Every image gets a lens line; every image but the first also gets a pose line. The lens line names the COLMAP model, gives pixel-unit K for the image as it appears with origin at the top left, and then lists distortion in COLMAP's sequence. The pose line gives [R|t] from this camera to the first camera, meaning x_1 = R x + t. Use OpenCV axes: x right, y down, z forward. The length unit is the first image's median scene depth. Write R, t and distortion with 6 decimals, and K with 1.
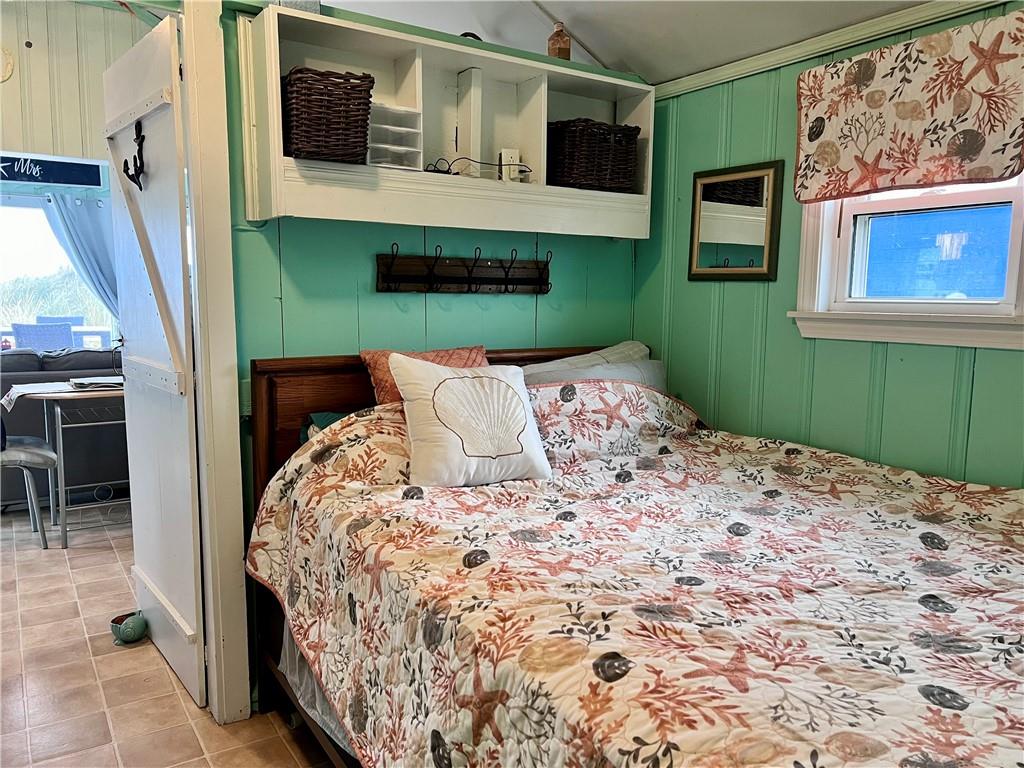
lens RADIAL K [[770.8, 0, 513.1], [0, 770.8, 388.4], [0, 0, 1]] dist [0.005629, -0.018381]
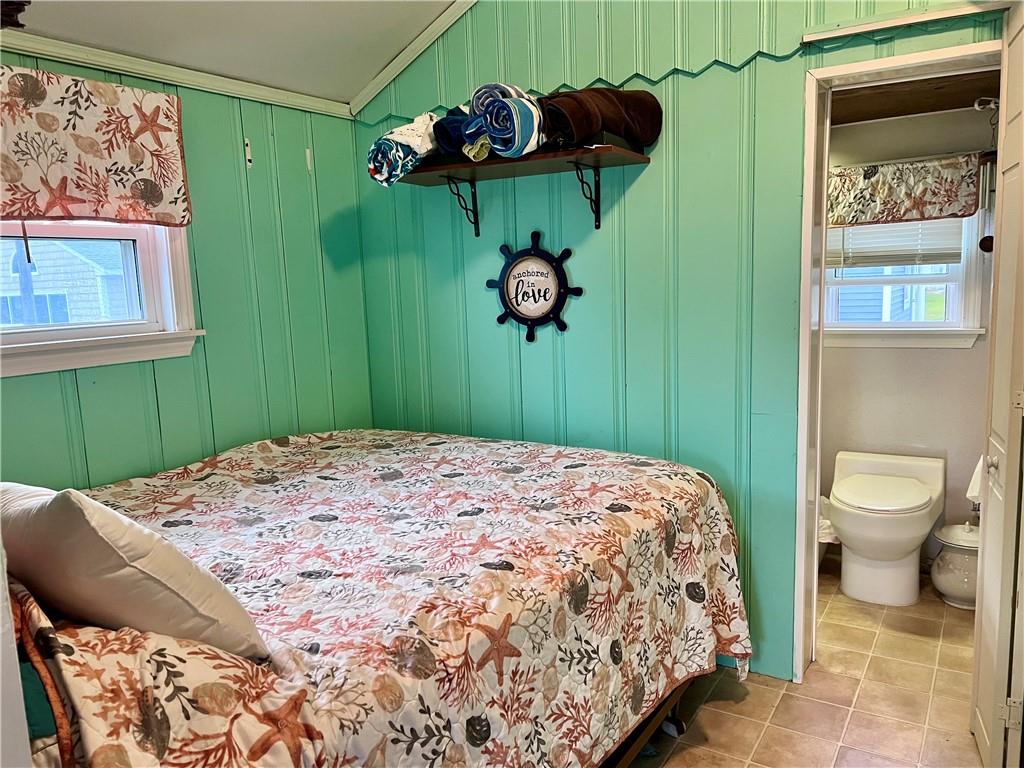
lens RADIAL K [[770.8, 0, 514.2], [0, 770.8, 386.2], [0, 0, 1]] dist [0.005629, -0.018381]
pose [[-0.421878, -0.119123, 0.898793, -0.735923], [0.141285, 0.970583, 0.194955, -0.170754], [-0.895576, 0.209233, -0.392638, 0.991494]]
